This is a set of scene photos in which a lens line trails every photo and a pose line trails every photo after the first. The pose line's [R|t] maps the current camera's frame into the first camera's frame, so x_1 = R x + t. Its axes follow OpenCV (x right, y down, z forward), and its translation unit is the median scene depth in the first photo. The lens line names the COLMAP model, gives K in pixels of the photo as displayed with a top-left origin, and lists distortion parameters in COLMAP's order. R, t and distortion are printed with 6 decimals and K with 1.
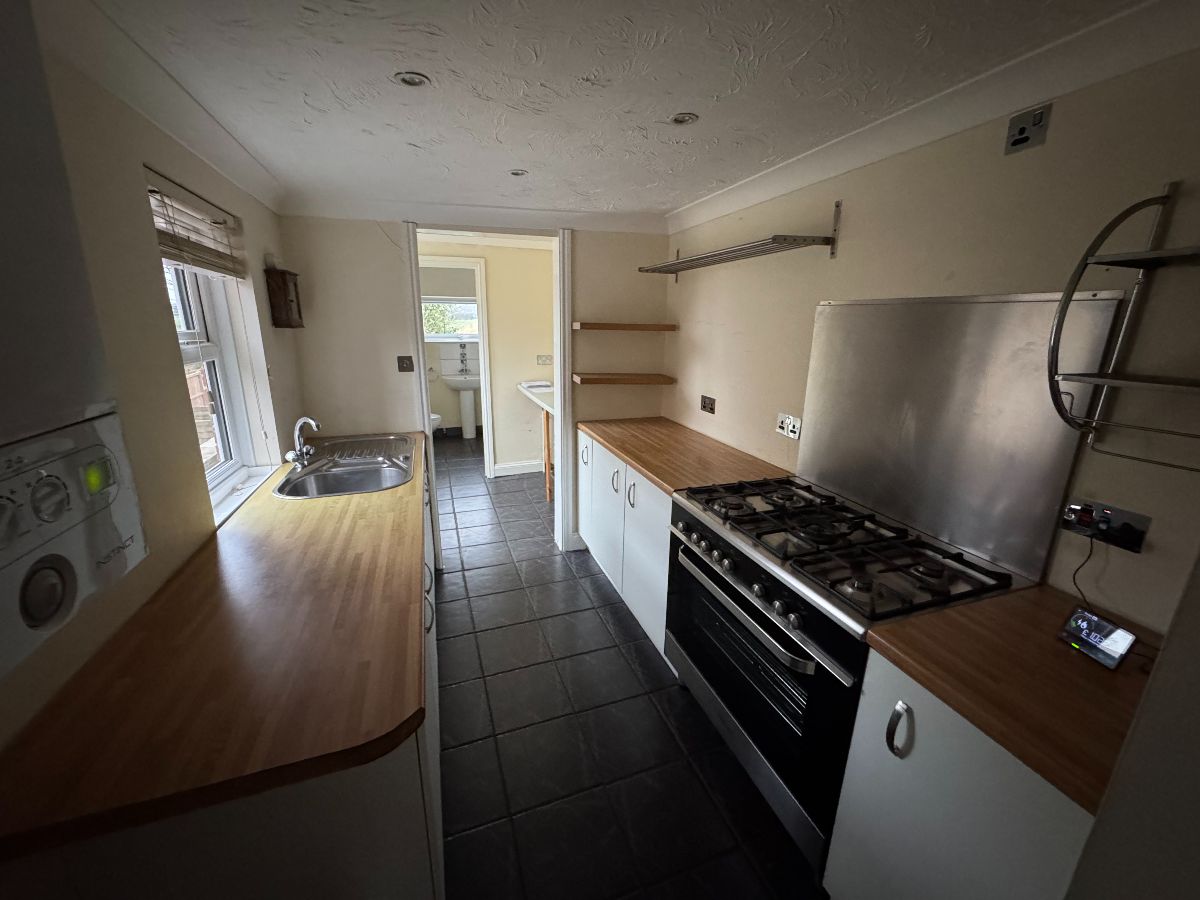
lens RADIAL K [[480.7, 0, 601.8], [0, 480.7, 450.3], [0, 0, 1]] dist [0.000209, -0.000009]
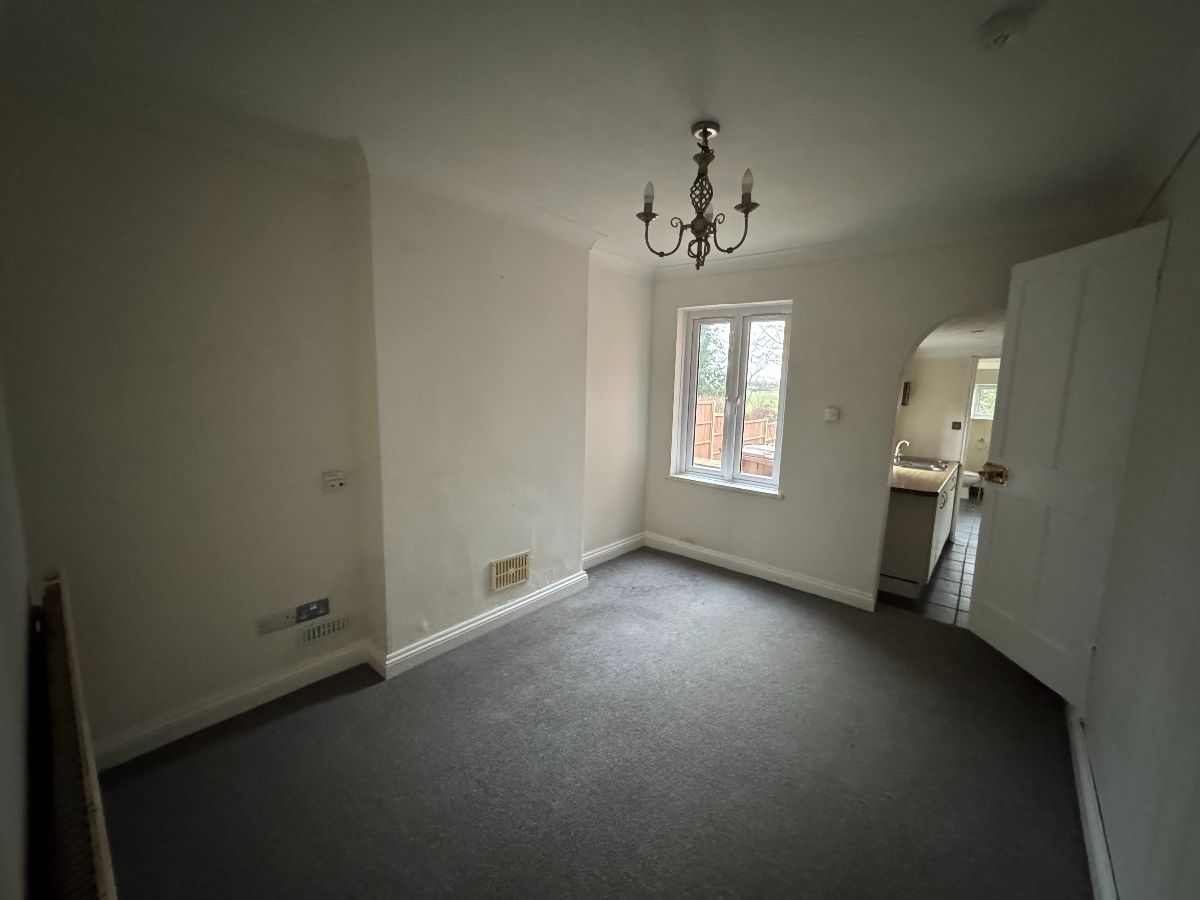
lens RADIAL K [[480.7, 0, 605.3], [0, 480.7, 450.5], [0, 0, 1]] dist [0.000209, -0.000009]
pose [[0.507415, 0.116608, -0.853775, 0.540926], [-0.244043, 0.969682, -0.012602, 0.288282], [0.826422, 0.214752, 0.520489, -1.160062]]
